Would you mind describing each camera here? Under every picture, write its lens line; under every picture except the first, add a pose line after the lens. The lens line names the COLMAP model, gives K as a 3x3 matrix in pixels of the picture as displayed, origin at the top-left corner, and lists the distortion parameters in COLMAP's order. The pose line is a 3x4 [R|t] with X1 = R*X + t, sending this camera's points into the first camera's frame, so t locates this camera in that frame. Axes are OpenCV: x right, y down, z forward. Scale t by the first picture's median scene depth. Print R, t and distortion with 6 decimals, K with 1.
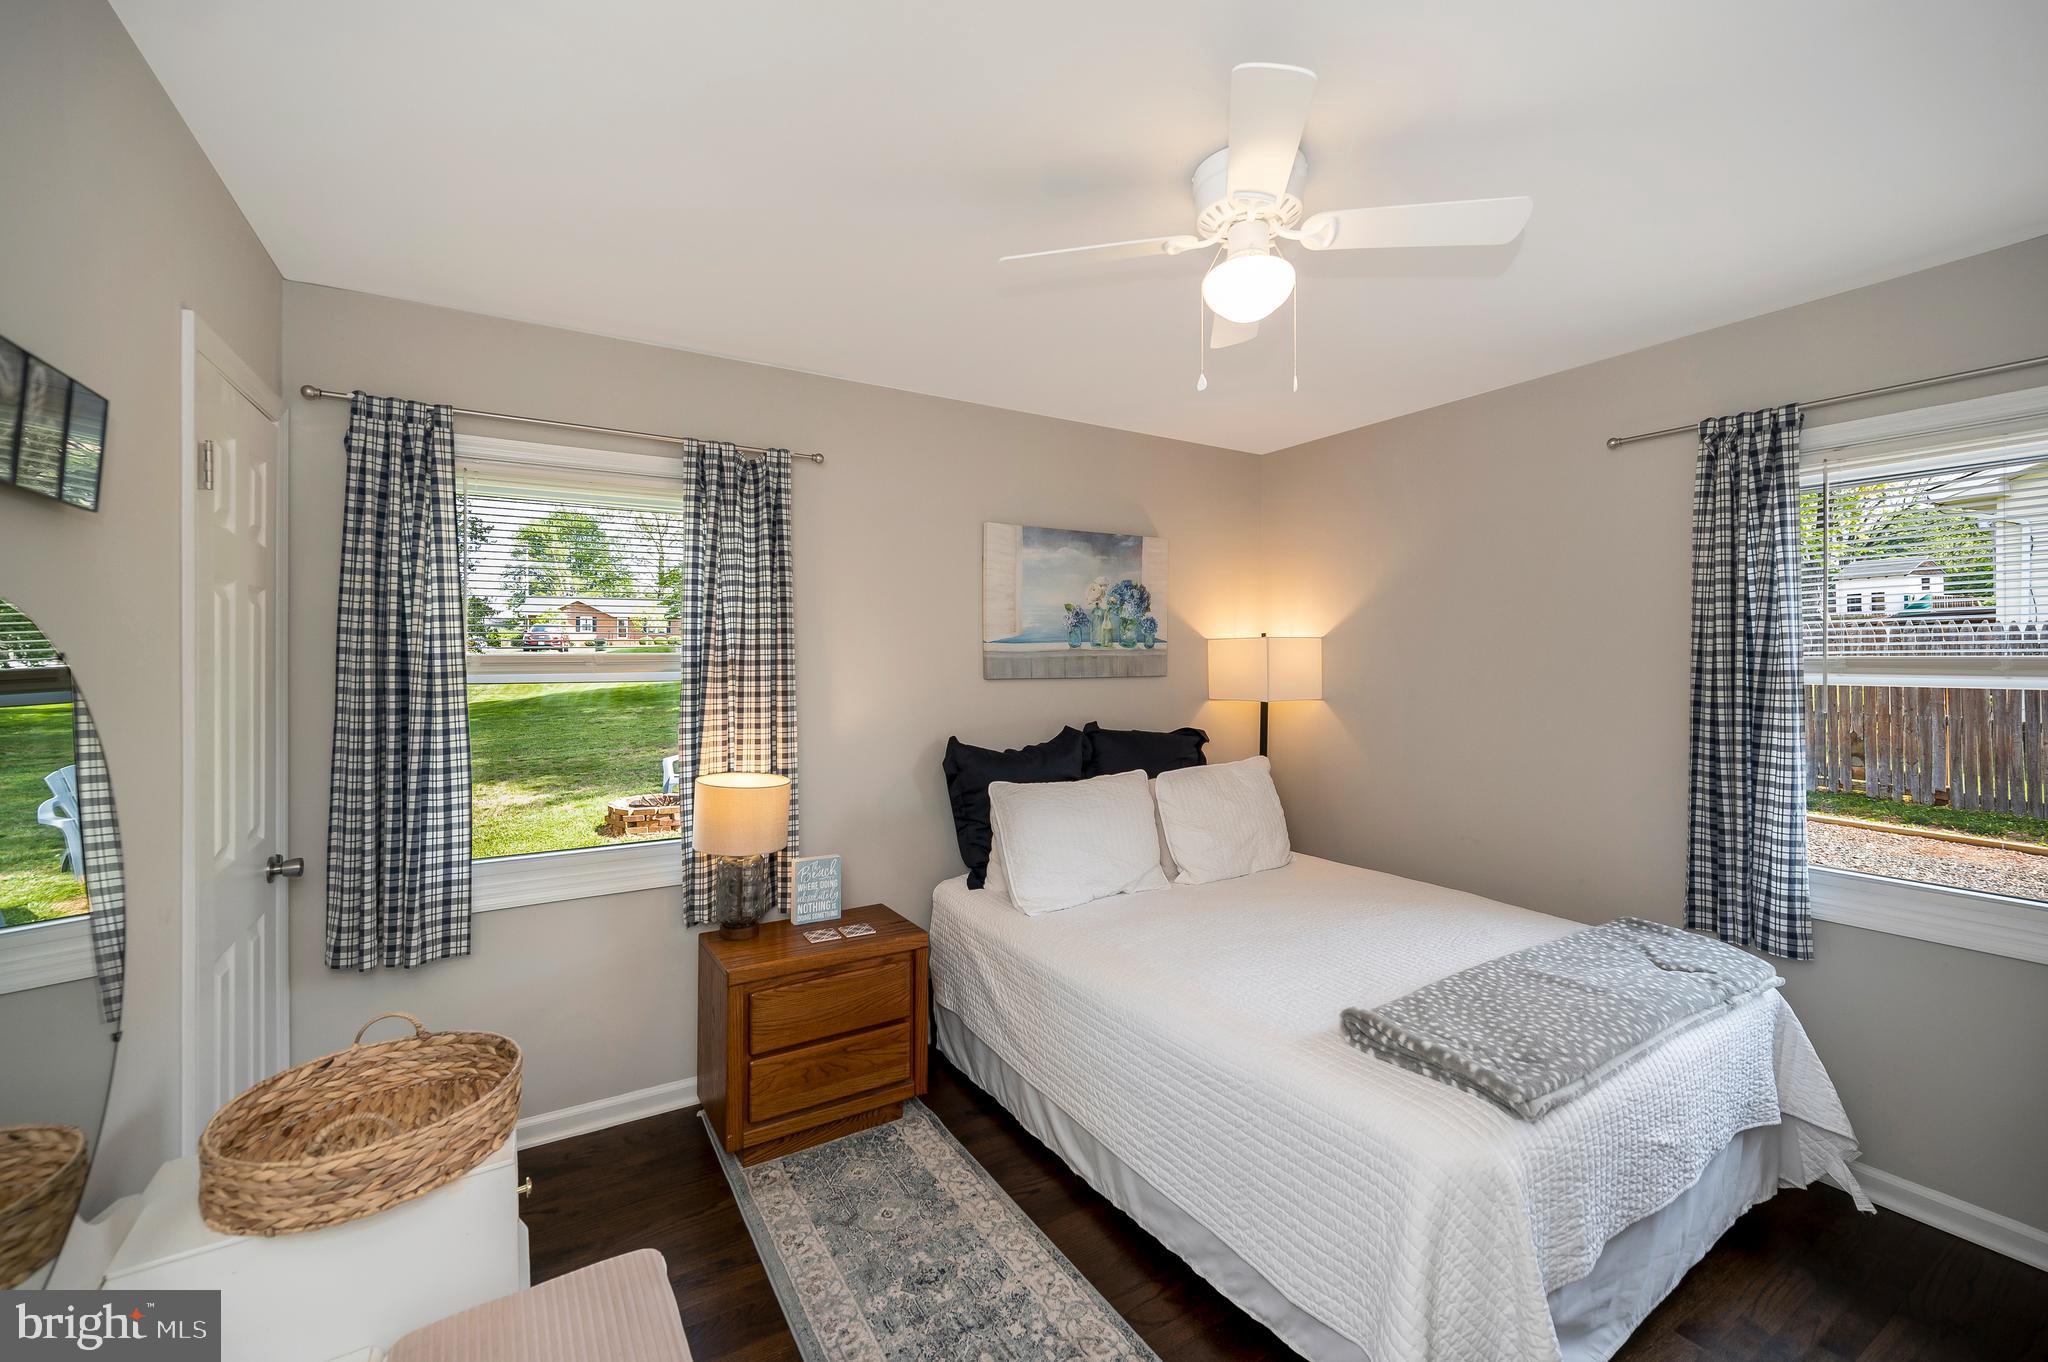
lens RADIAL K [[860.8, 0, 1026.6], [0, 860.8, 658.7], [0, 0, 1]] dist [-0.004025, 0.000295]
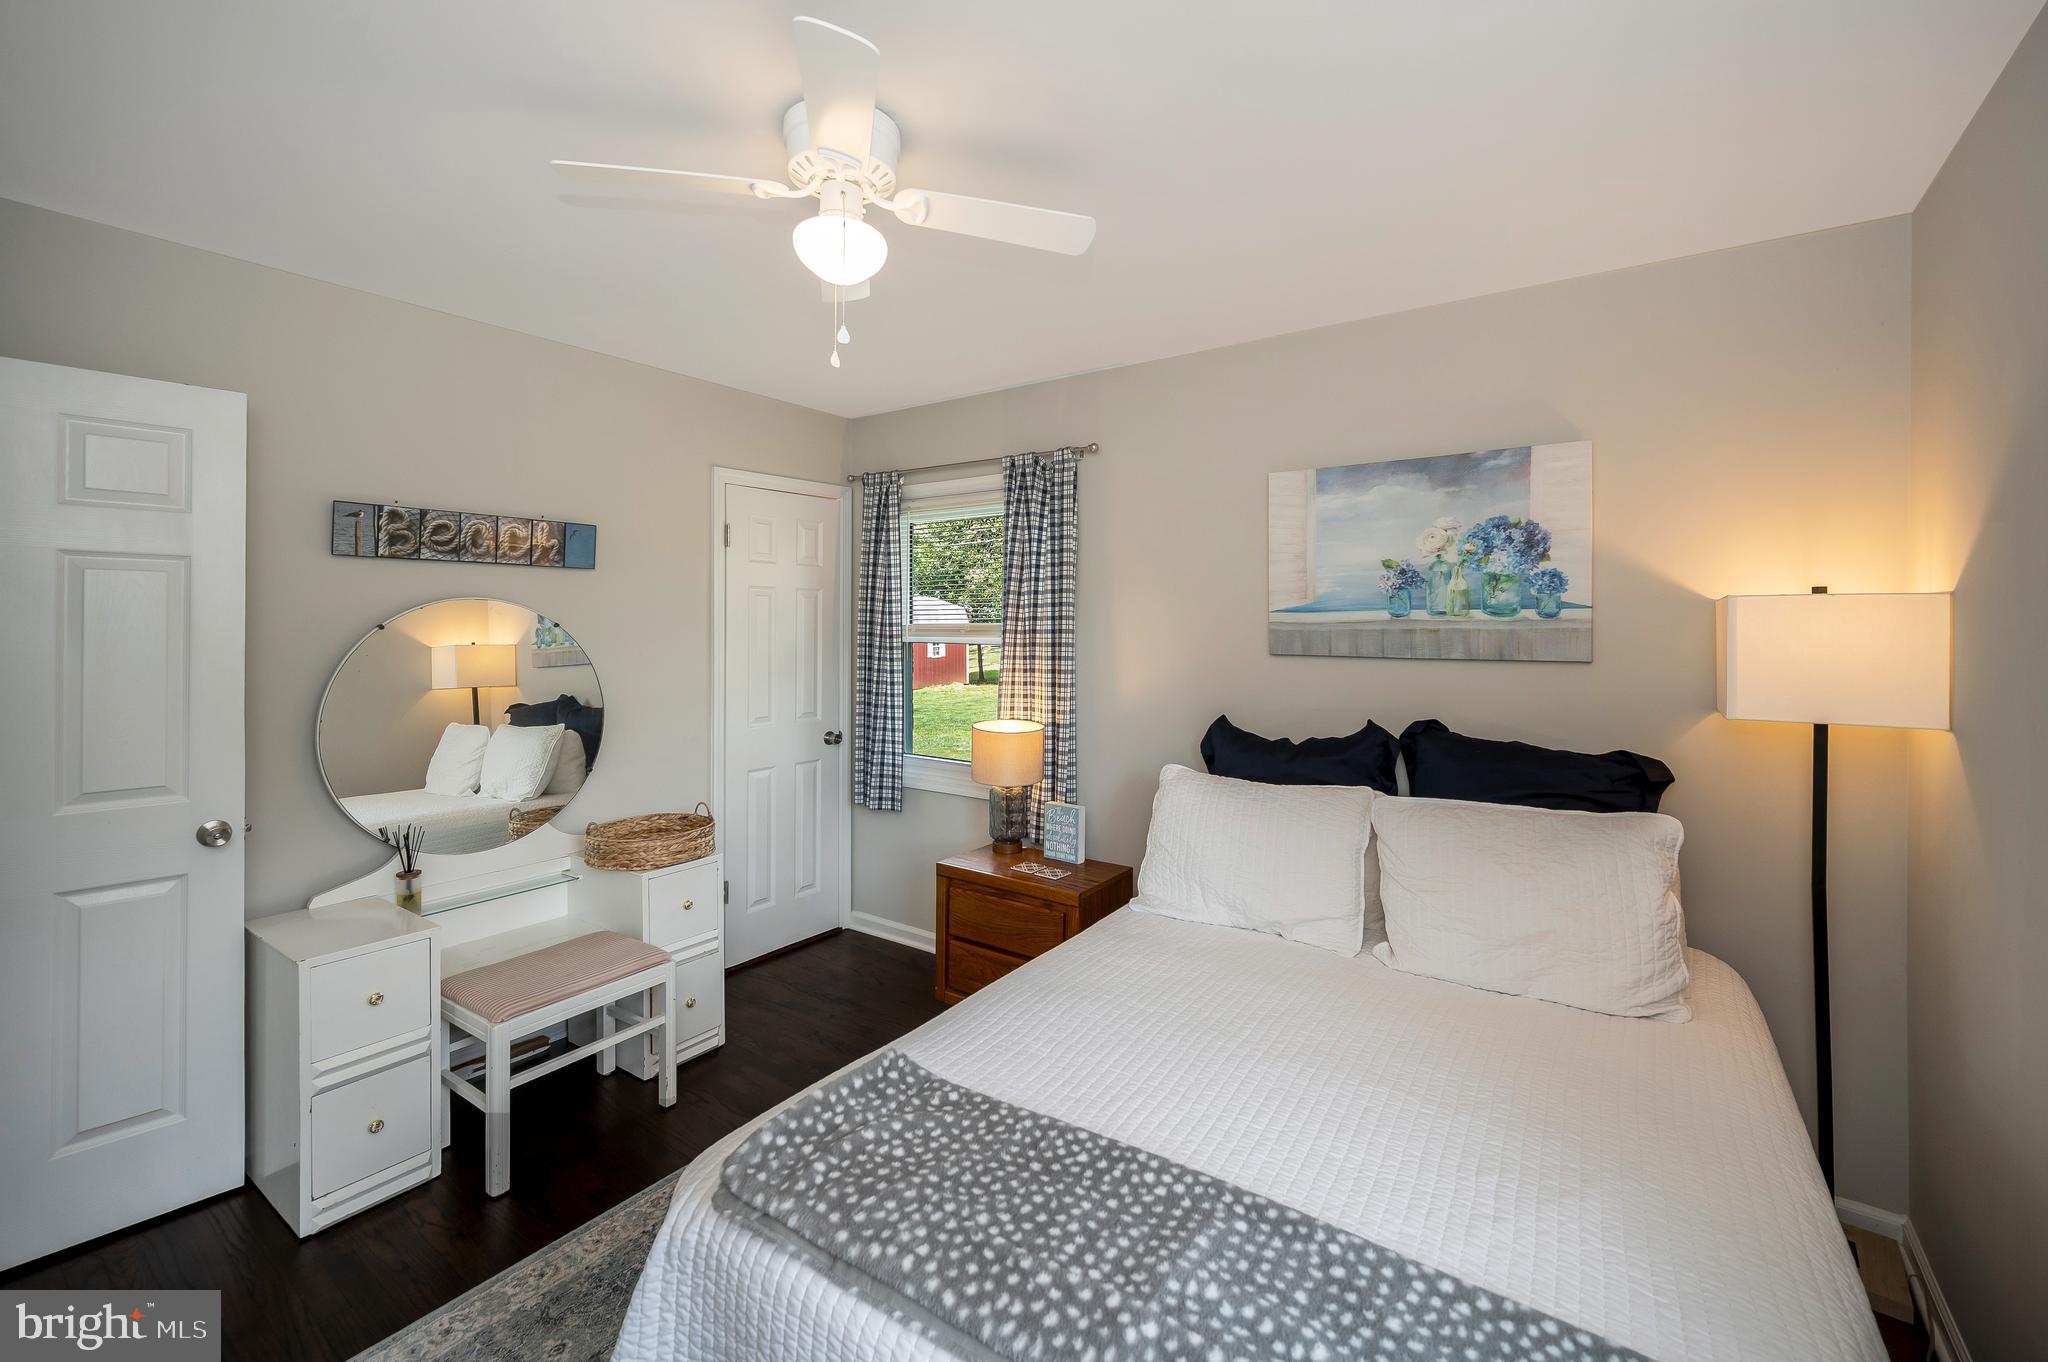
lens RADIAL K [[860.8, 0, 1025.0], [0, 860.8, 639.6], [0, 0, 1]] dist [-0.004025, 0.000295]
pose [[0.375228, 0.021571, -0.926681, 0.625788], [-0.005584, 0.999764, 0.021011, -0.007473], [0.926916, -0.002709, 0.375260, 0.419902]]
